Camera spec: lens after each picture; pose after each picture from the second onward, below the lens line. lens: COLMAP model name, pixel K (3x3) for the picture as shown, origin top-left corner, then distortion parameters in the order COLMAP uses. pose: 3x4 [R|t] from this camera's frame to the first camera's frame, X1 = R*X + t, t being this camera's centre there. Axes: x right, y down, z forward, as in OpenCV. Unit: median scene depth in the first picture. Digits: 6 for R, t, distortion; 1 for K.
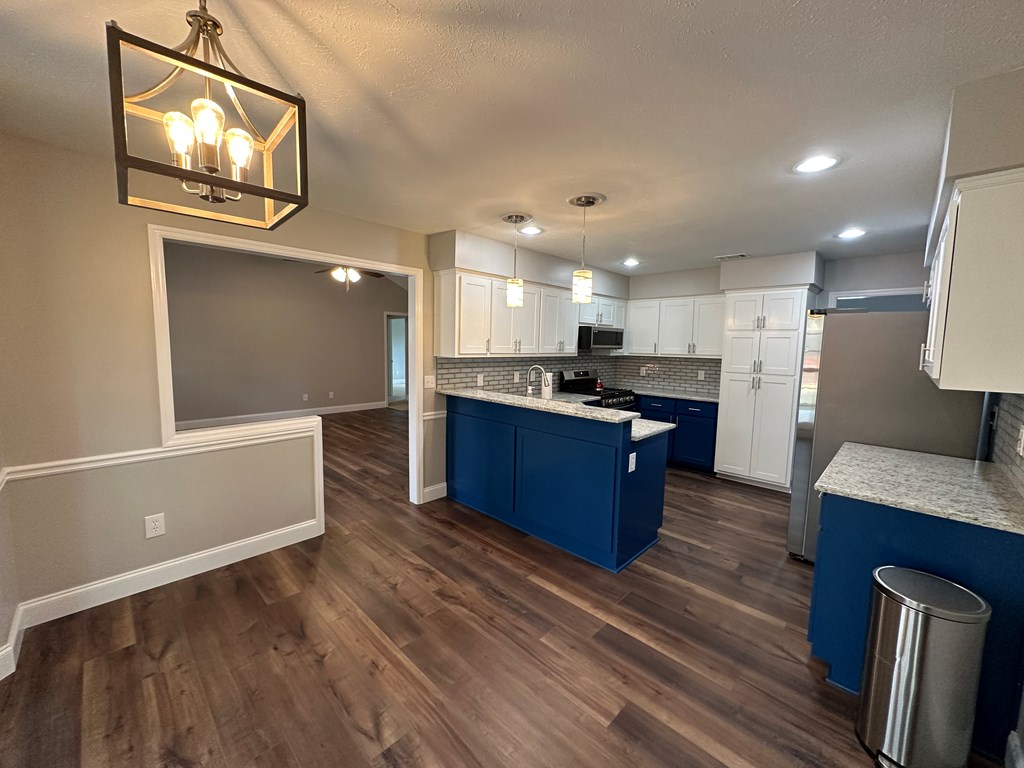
lens RADIAL K [[410.2, 0, 512.0], [0, 410.2, 384.0], [0, 0, 1]] dist [-0.001911, 0.000808]
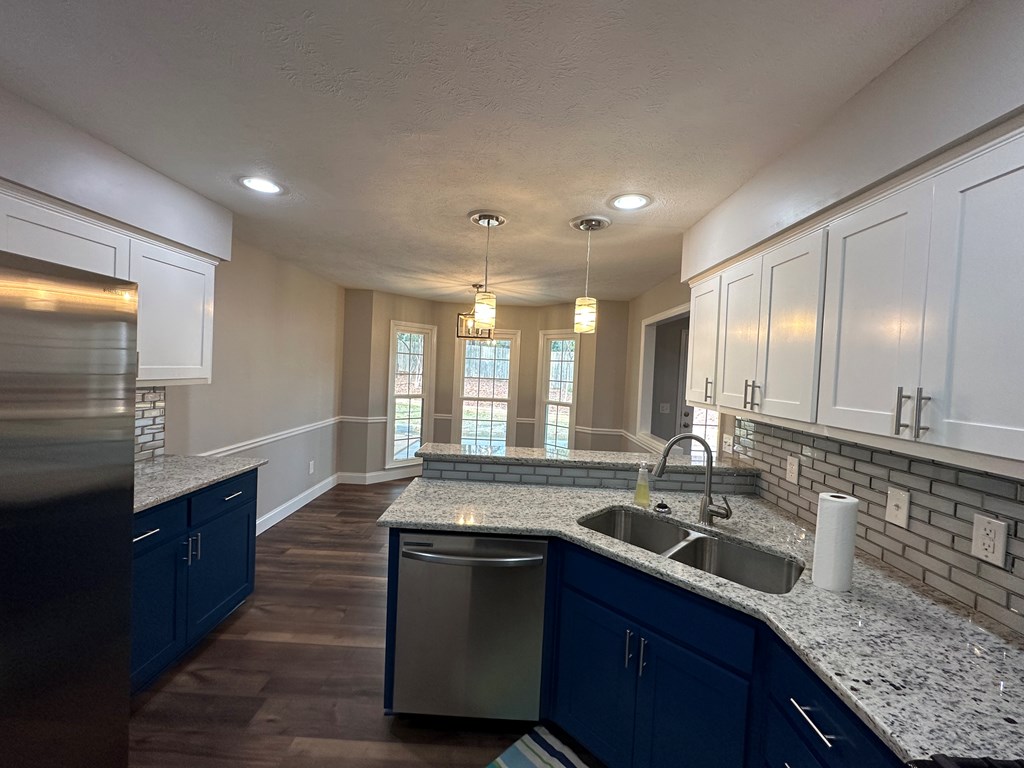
lens RADIAL K [[408.4, 0, 511.5], [0, 408.4, 382.0], [0, 0, 1]] dist [-0.000847, -0.000304]
pose [[-0.724602, -0.029845, -0.688521, 0.535134], [-0.129768, 0.987100, 0.093781, -0.123048], [0.676840, 0.157301, -0.719128, 1.223819]]
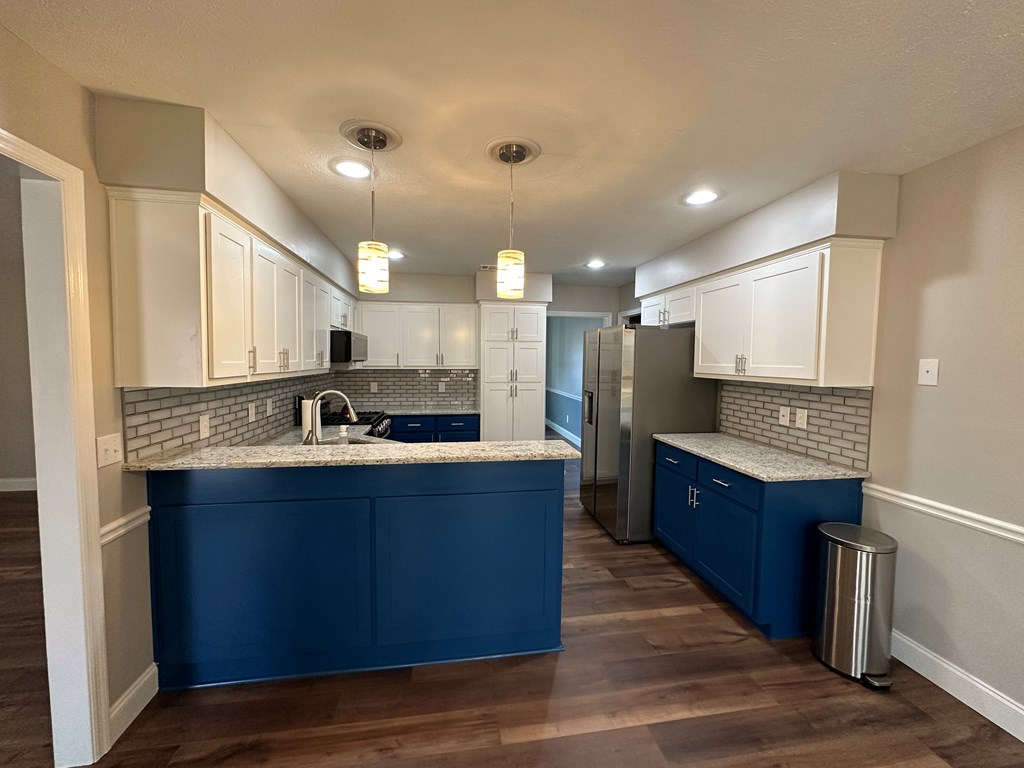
lens RADIAL K [[408.4, 0, 511.5], [0, 408.4, 382.0], [0, 0, 1]] dist [-0.000847, -0.000304]
pose [[0.597006, -0.059724, 0.800011, -0.282000], [0.083126, 0.996462, 0.012357, -0.044340], [-0.797919, 0.059124, 0.599858, 0.419492]]
